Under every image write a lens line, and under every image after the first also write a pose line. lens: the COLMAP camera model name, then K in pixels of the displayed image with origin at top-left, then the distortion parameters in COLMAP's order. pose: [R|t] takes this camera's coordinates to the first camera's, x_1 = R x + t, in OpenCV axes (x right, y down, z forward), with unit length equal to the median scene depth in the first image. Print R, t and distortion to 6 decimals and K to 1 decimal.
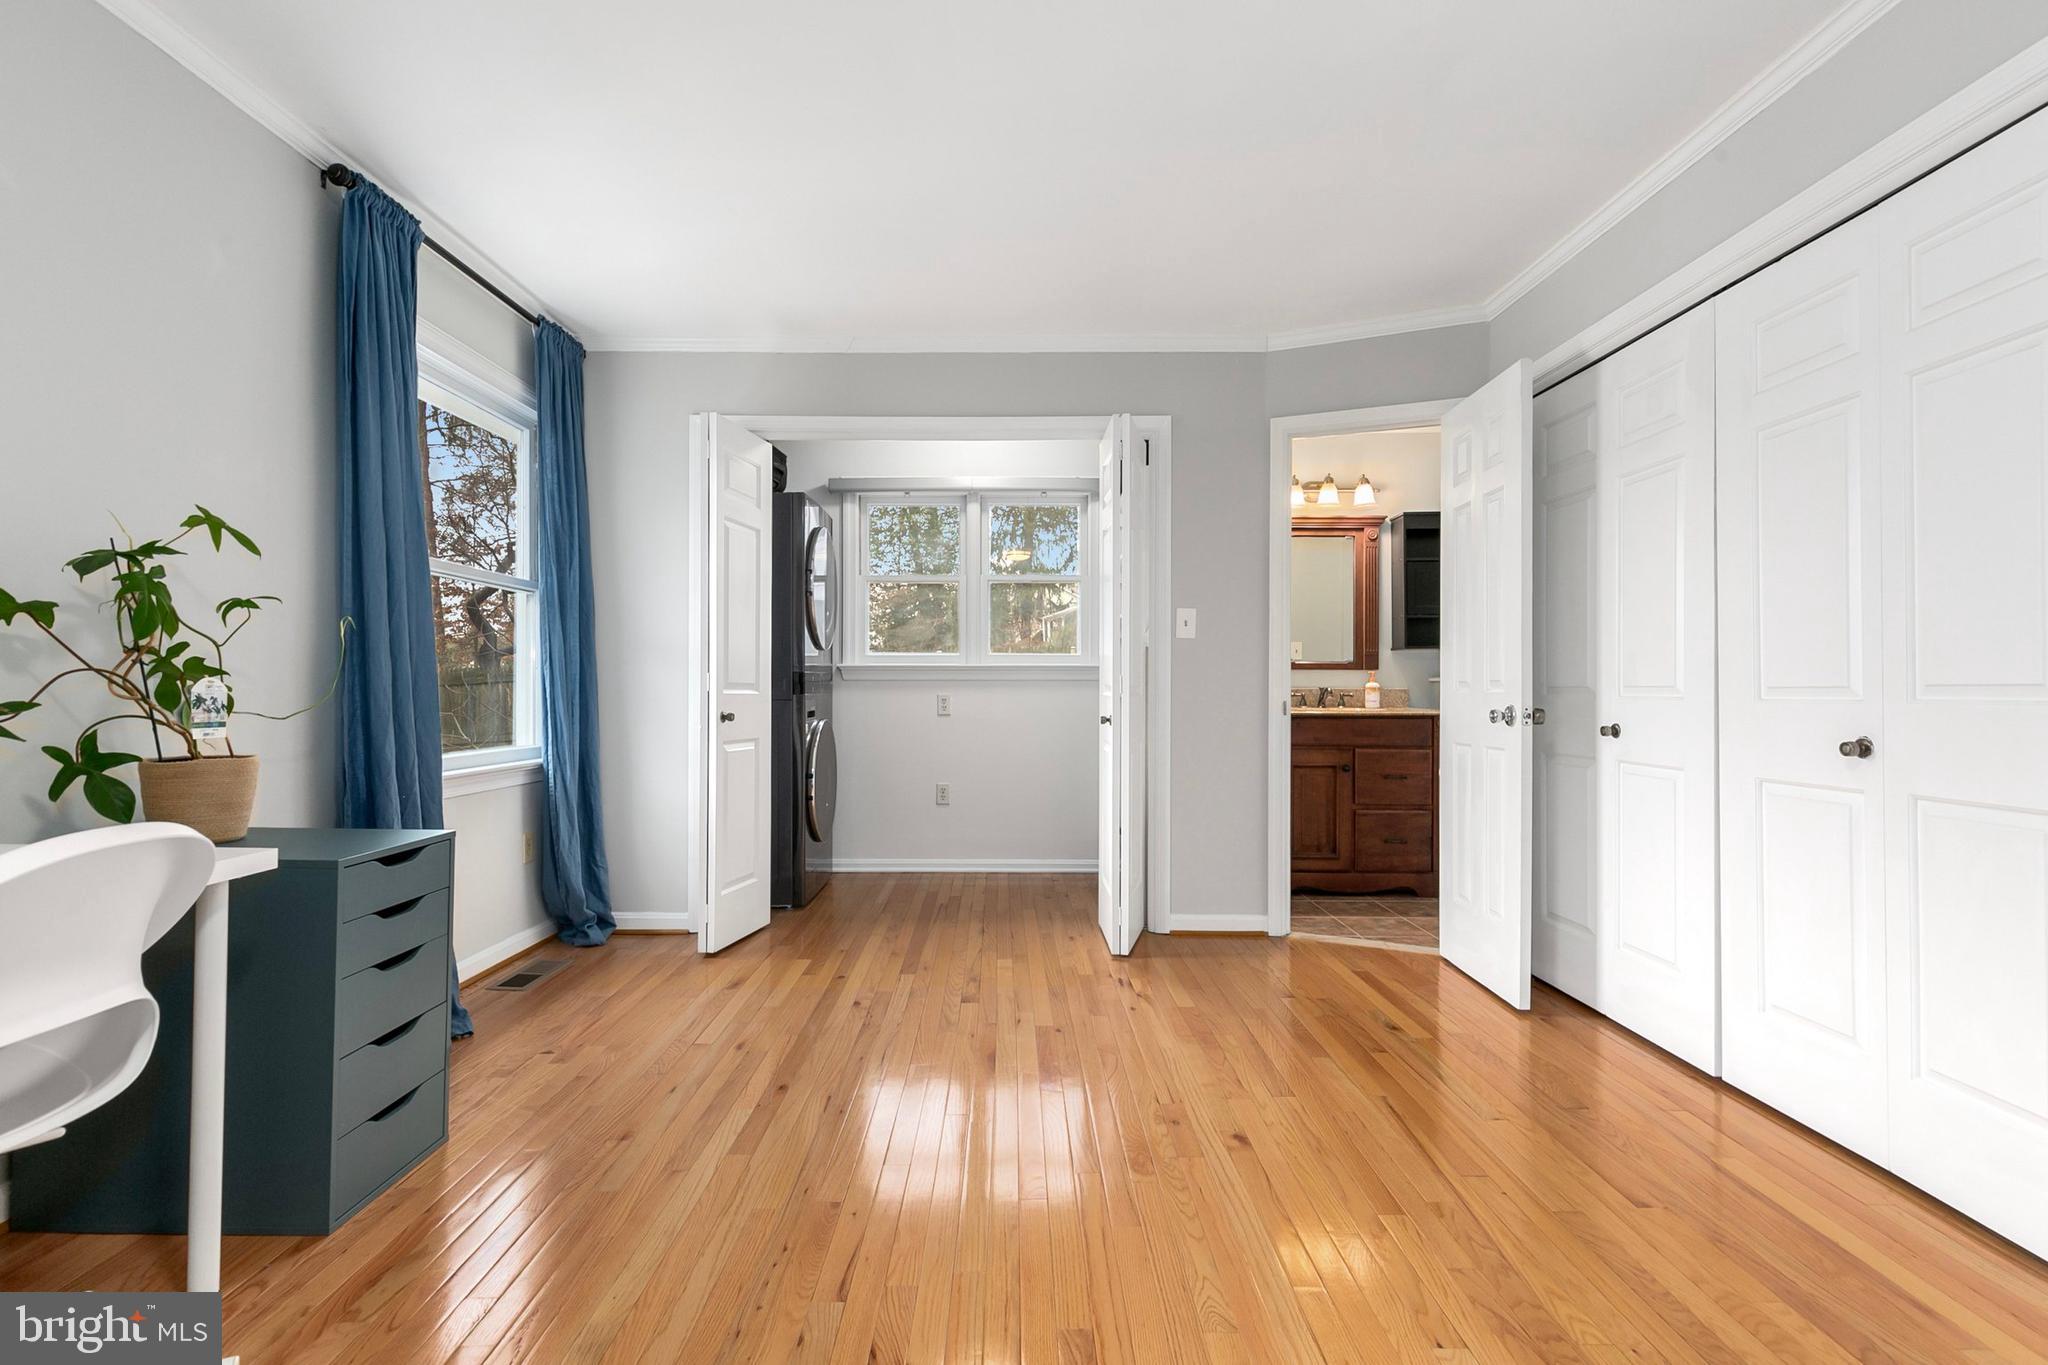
lens RADIAL K [[937.5, 0, 1026.3], [0, 937.5, 682.9], [0, 0, 1]] dist [0.008252, -0.001337]
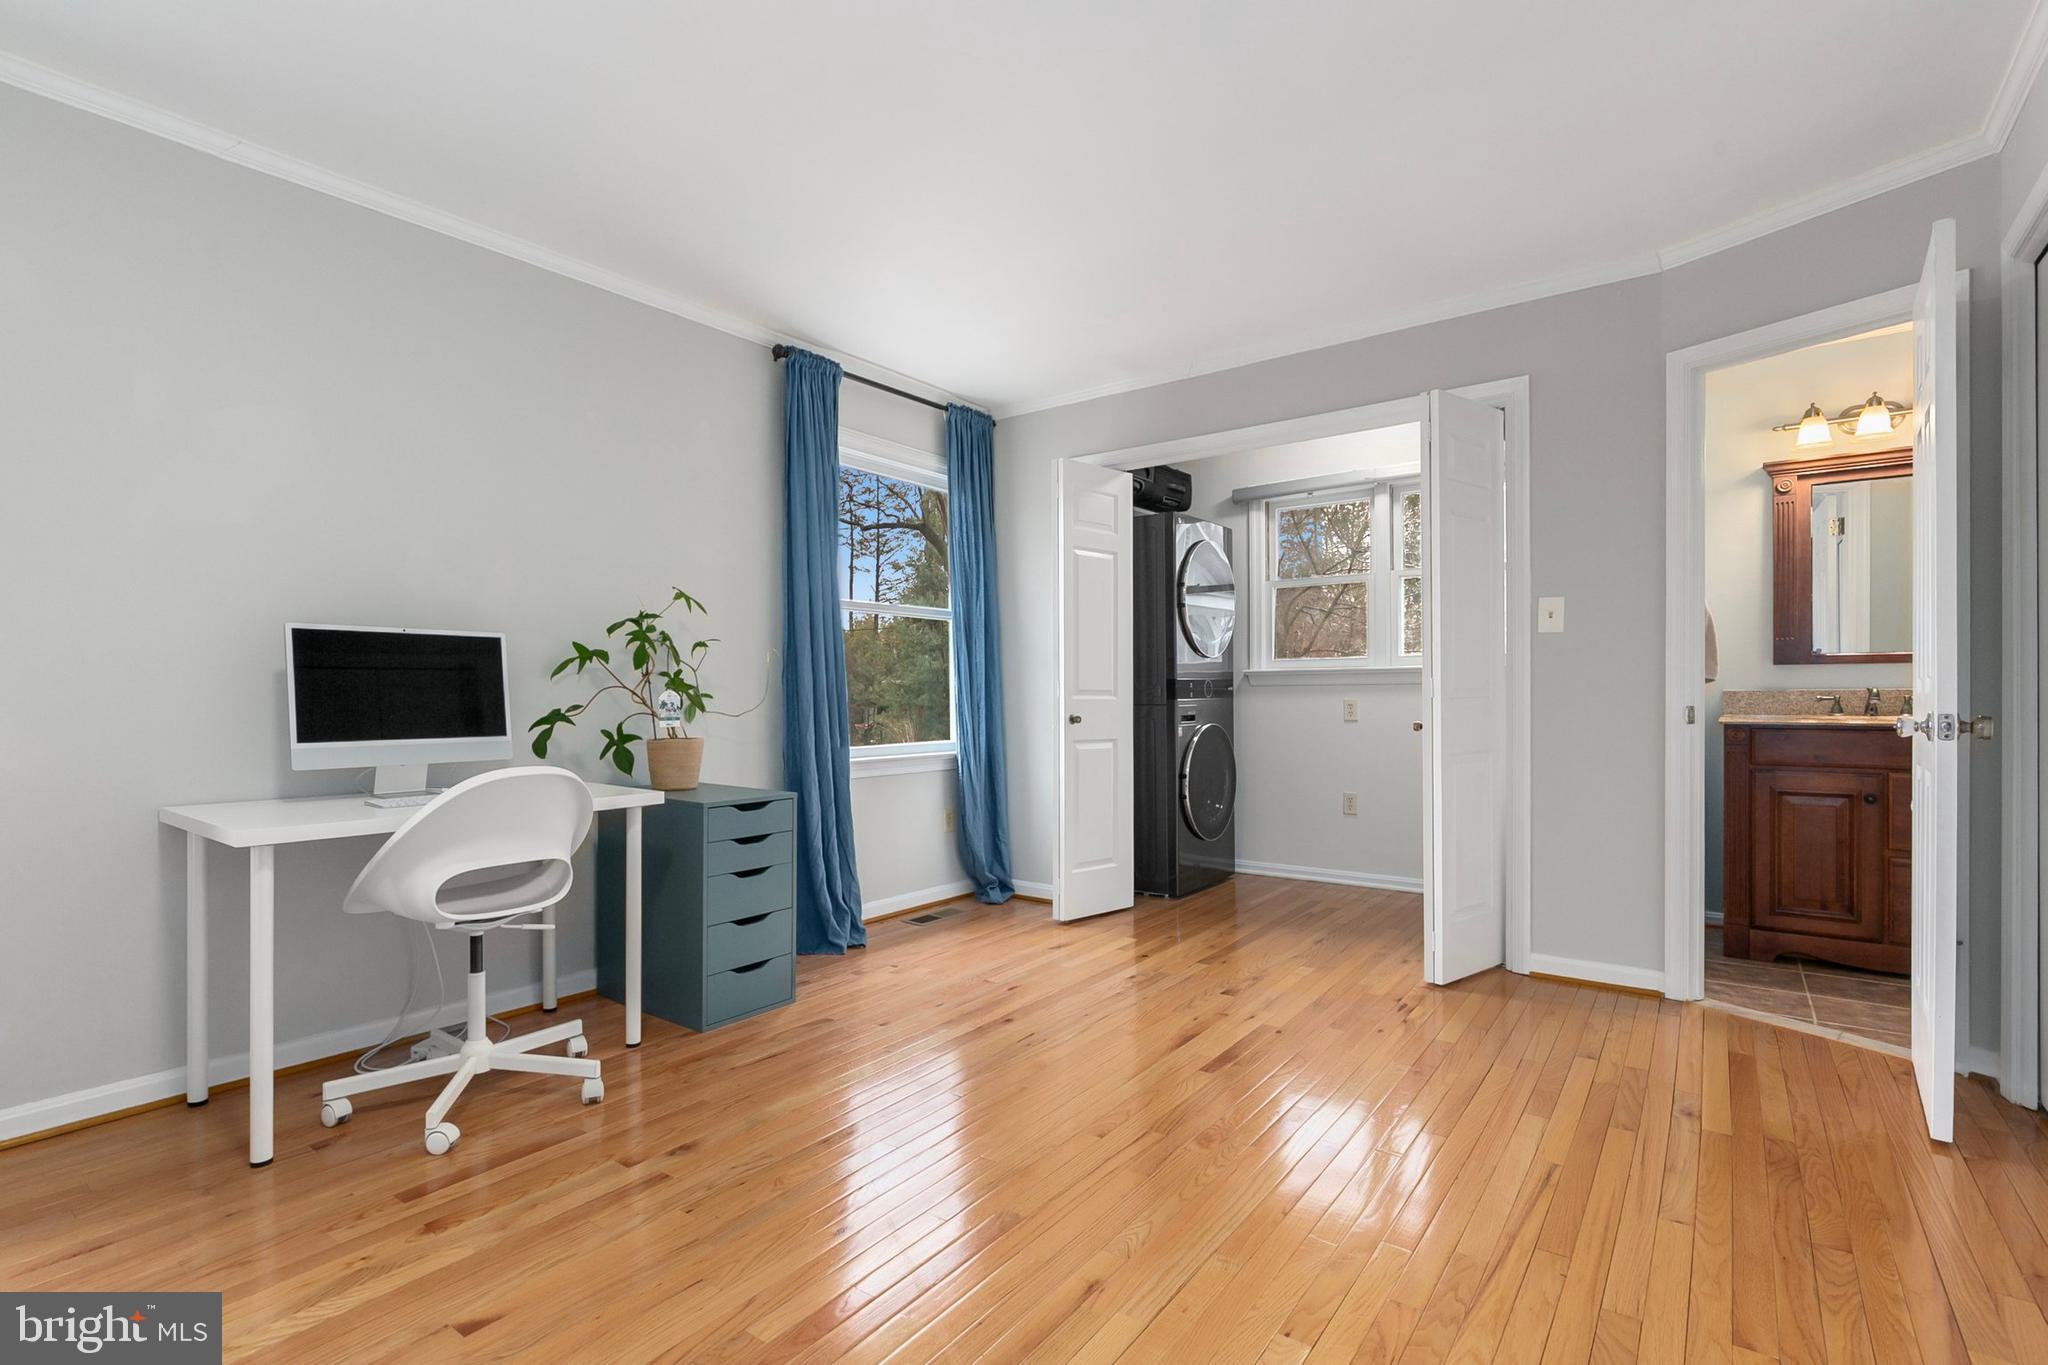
lens RADIAL K [[983.9, 0, 1013.3], [0, 983.9, 692.4], [0, 0, 1]] dist [0.002697, -0.002757]
pose [[0.795350, -0.007873, -0.606099, 0.344024], [0.010306, 0.999947, 0.000535, 0.001496], [0.606062, -0.006671, 0.795389, -0.009442]]
